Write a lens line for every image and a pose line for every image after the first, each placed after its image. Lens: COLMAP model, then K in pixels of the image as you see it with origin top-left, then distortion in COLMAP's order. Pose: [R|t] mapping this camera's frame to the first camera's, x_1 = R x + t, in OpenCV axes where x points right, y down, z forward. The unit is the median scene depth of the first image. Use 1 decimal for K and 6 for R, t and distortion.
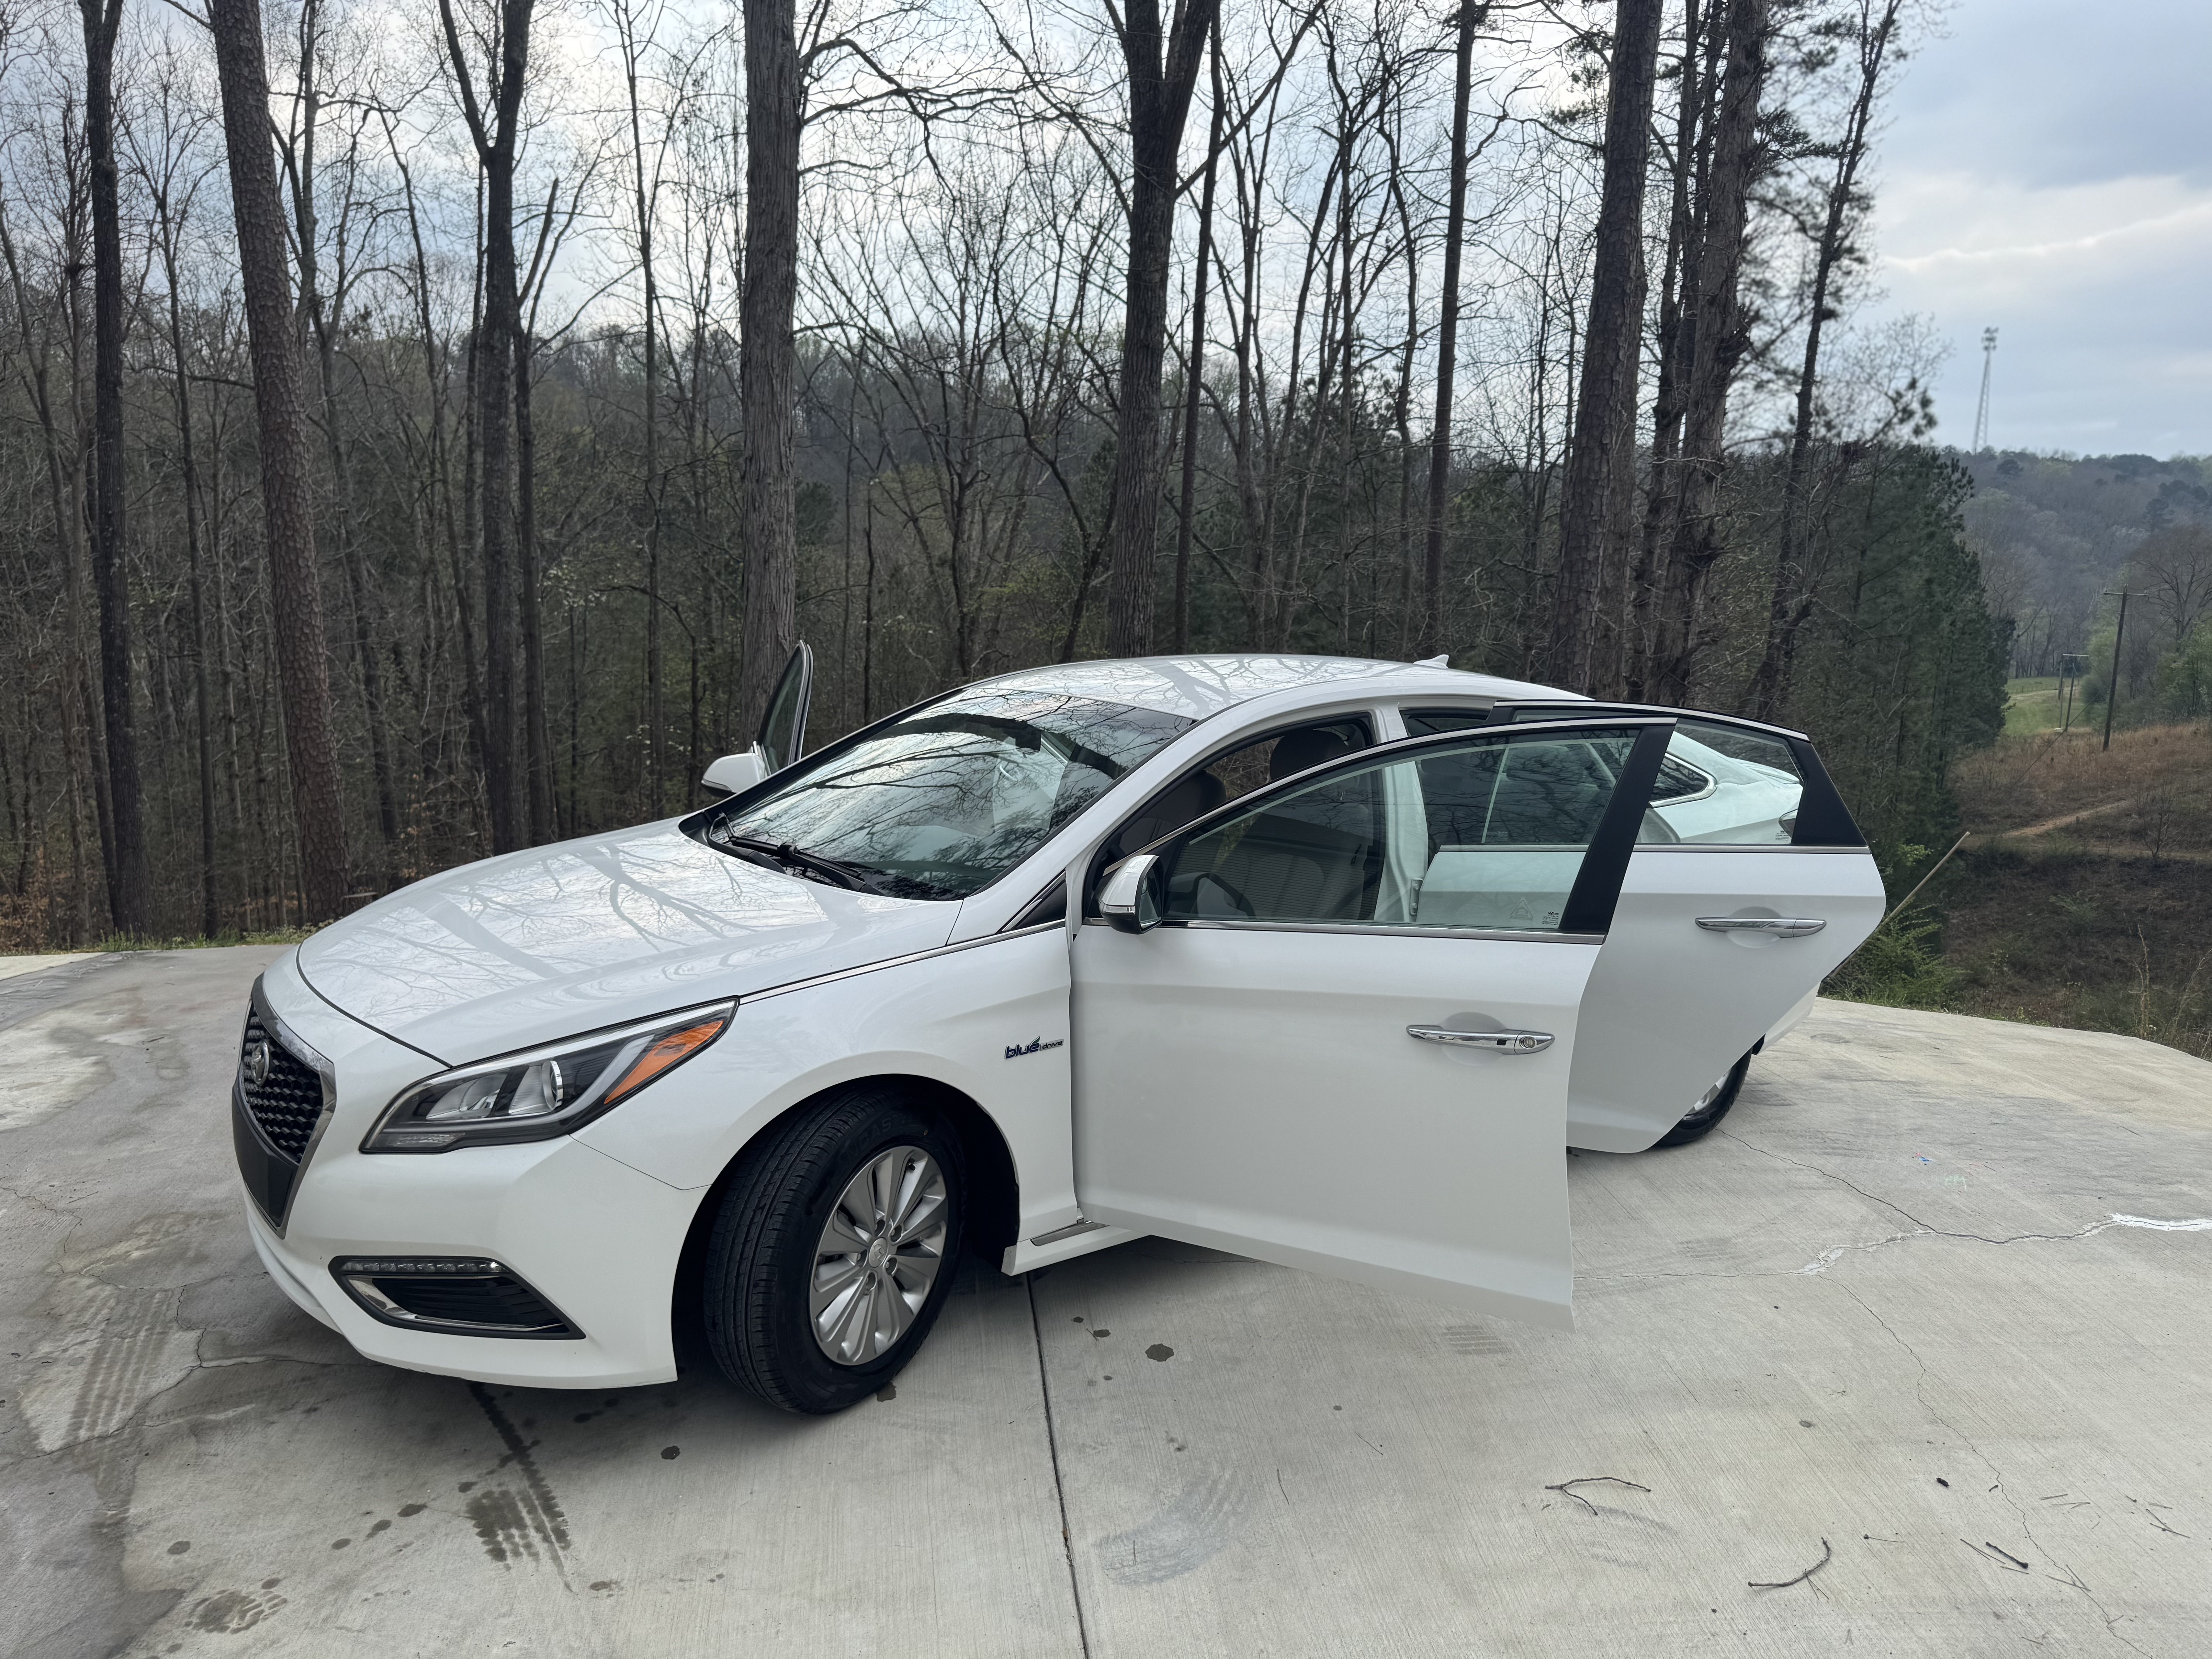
lens RADIAL K [[1588.2, 0, 1097.7], [0, 1588.2, 817.1], [0, 0, 1]] dist [0.013133, -0.020685]
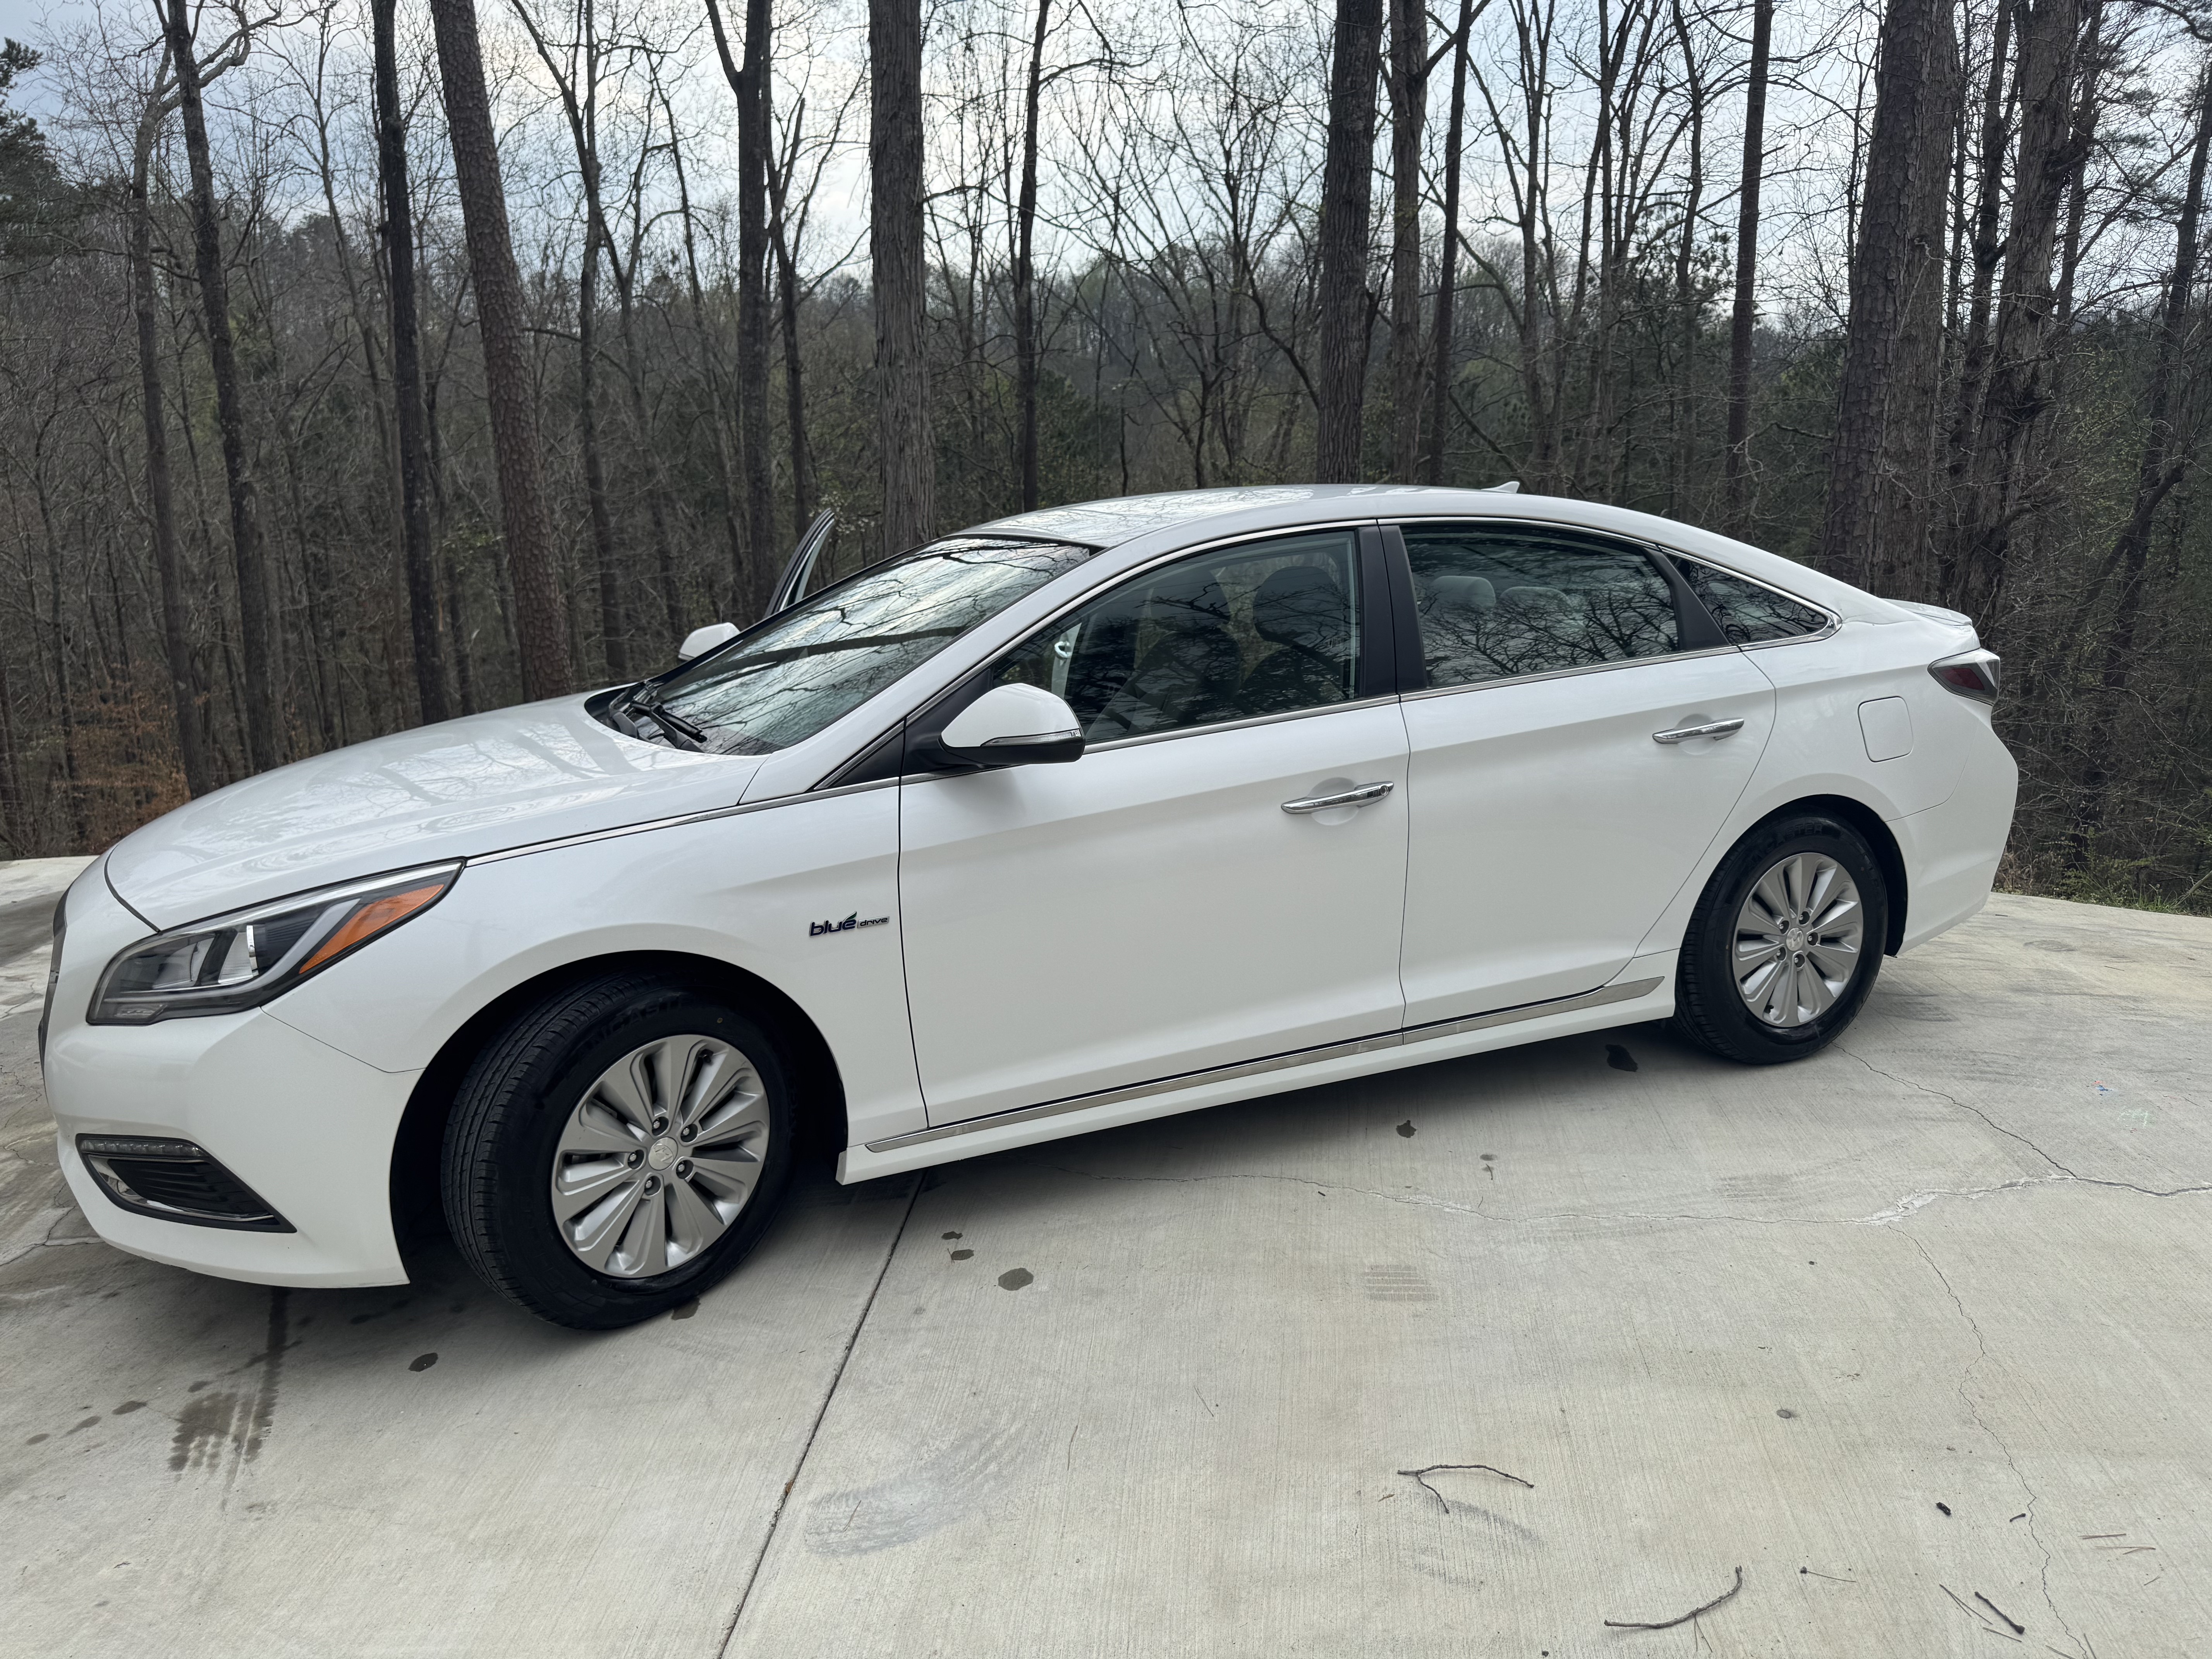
lens RADIAL K [[1588.2, 0, 1103.0], [0, 1588.2, 829.8], [0, 0, 1]] dist [0.013133, -0.020685]
pose [[0.981166, -0.004472, -0.193112, 0.261678], [0.015368, 0.998370, 0.054963, 0.049616], [0.192552, -0.056895, 0.979636, 0.190344]]
